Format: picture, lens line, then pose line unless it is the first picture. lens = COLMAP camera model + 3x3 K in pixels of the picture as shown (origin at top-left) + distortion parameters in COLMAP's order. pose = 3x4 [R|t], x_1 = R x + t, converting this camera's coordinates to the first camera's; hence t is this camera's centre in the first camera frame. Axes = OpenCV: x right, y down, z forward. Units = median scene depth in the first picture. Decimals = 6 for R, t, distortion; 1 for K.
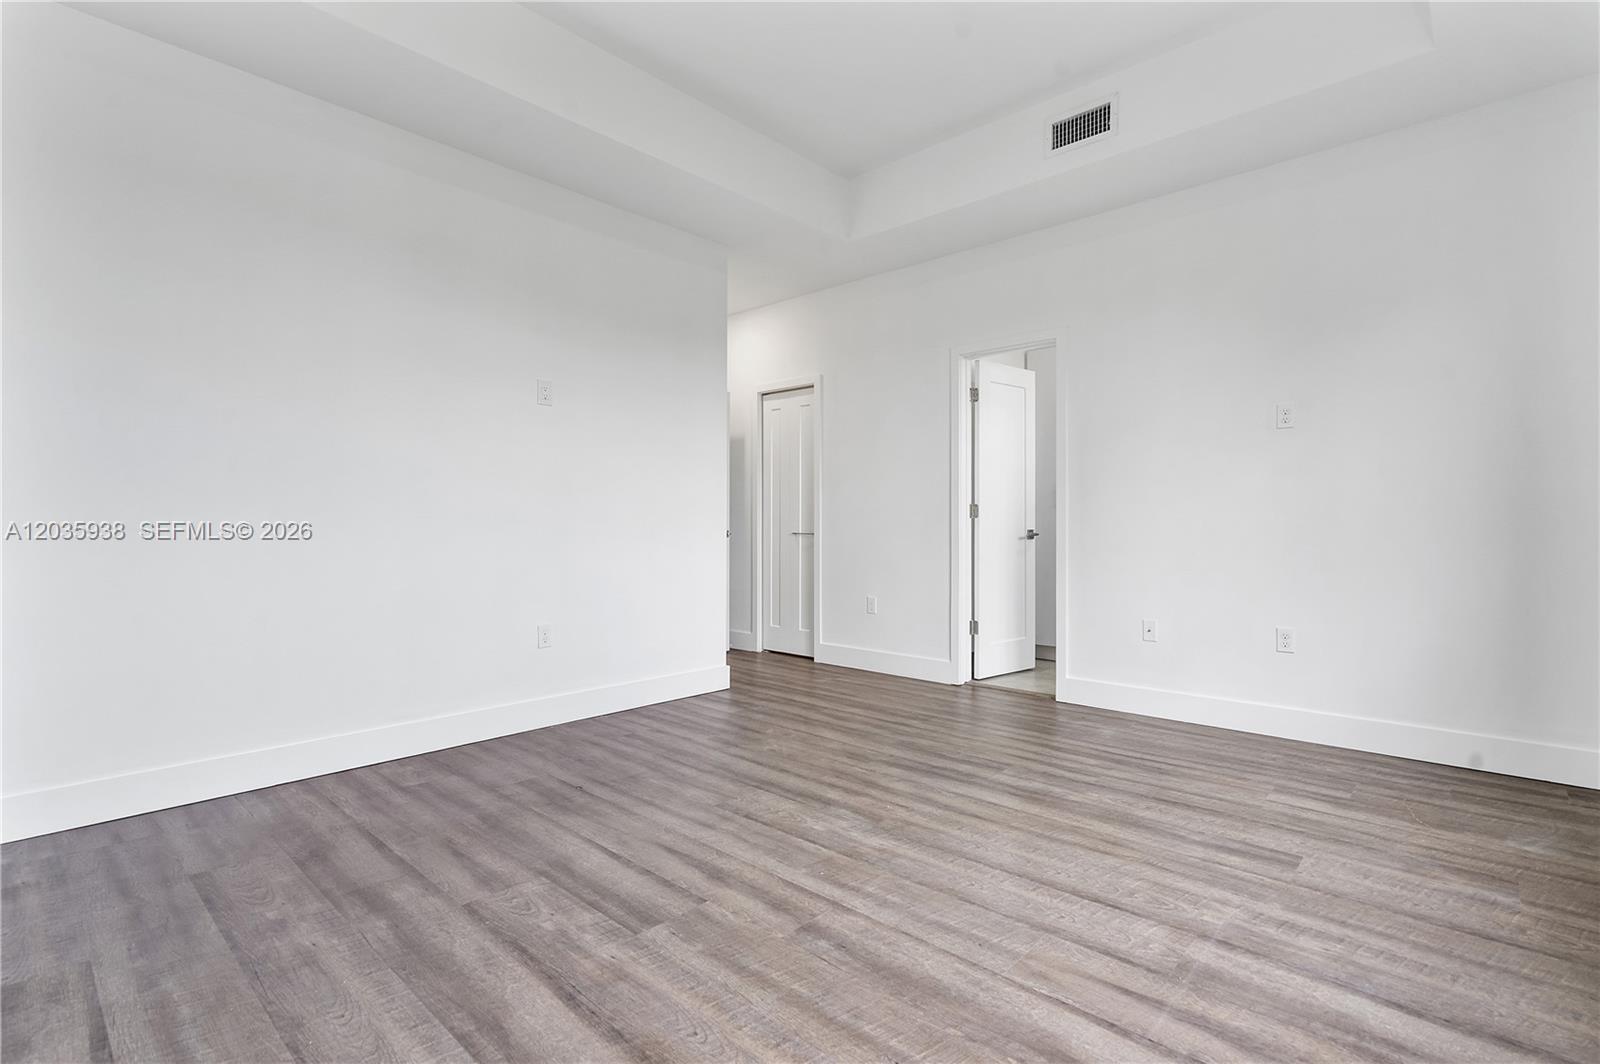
lens RADIAL K [[725.1, 0, 802.7], [0, 725.1, 551.8], [0, 0, 1]] dist [-0.002246, 0.000267]
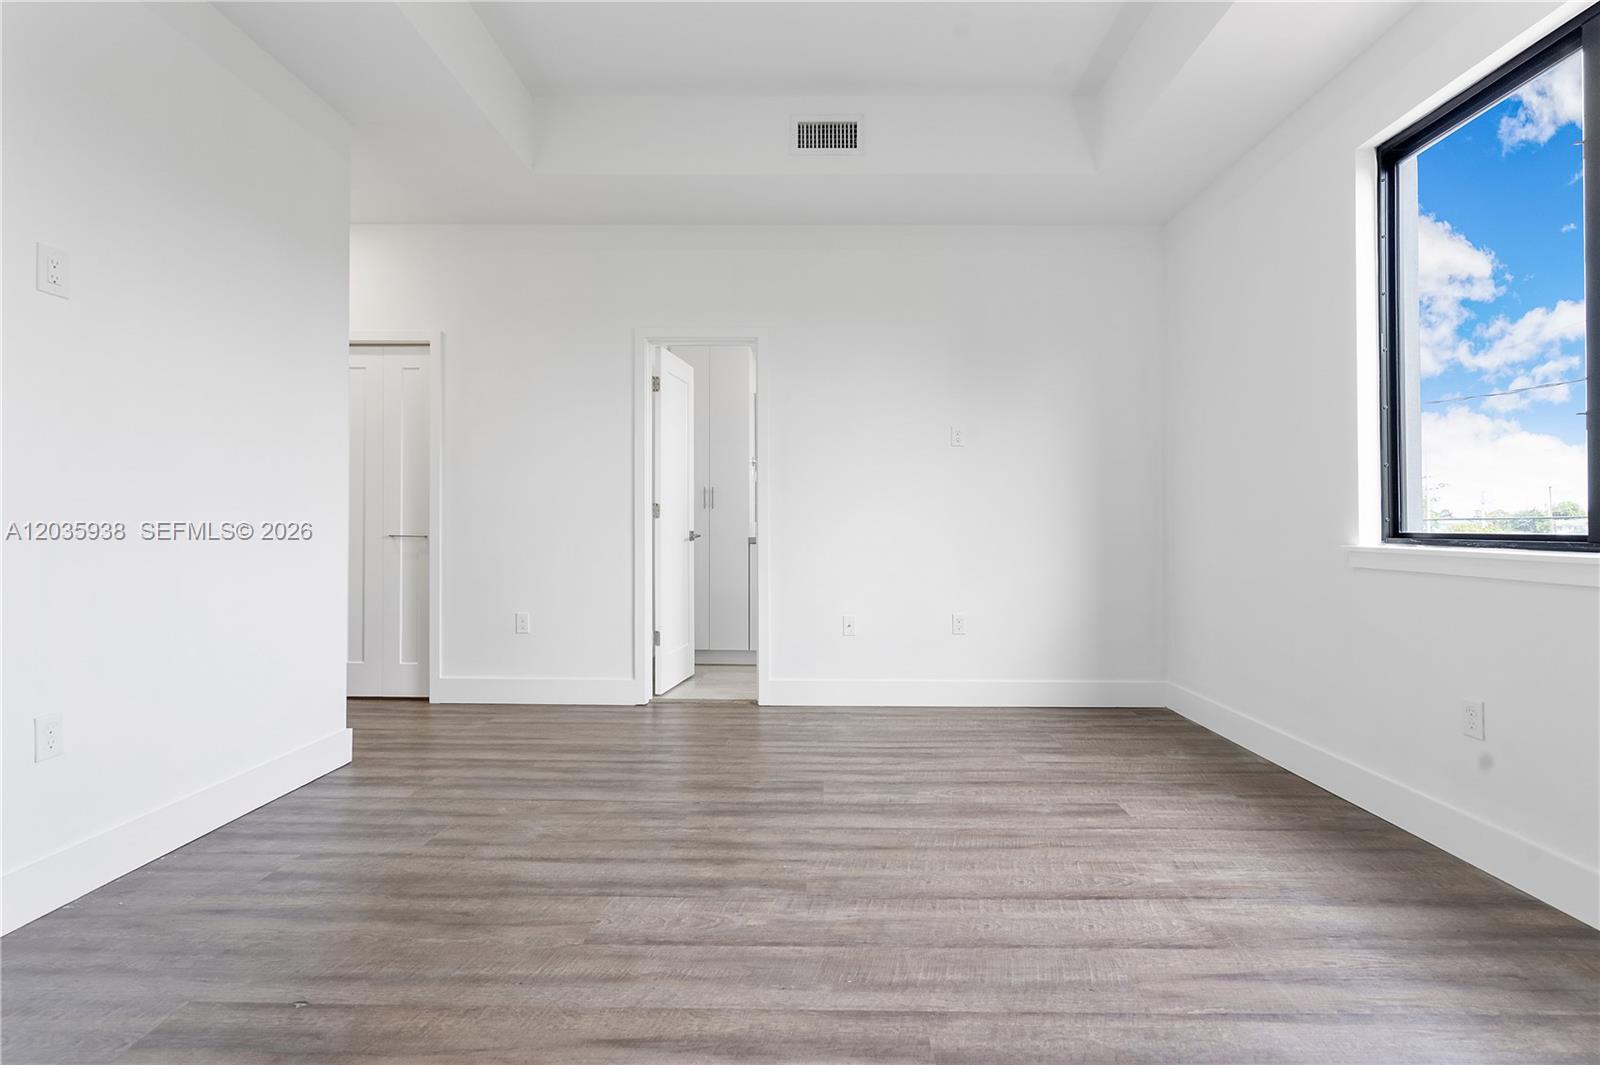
lens RADIAL K [[721.0, 0, 804.7], [0, 721.0, 537.1], [0, 0, 1]] dist [-0.005850, 0.000964]
pose [[0.754369, -0.005437, 0.656428, -0.348067], [0.019667, 0.999704, -0.014321, -0.009933], [-0.656156, 0.023713, 0.754253, 0.309320]]
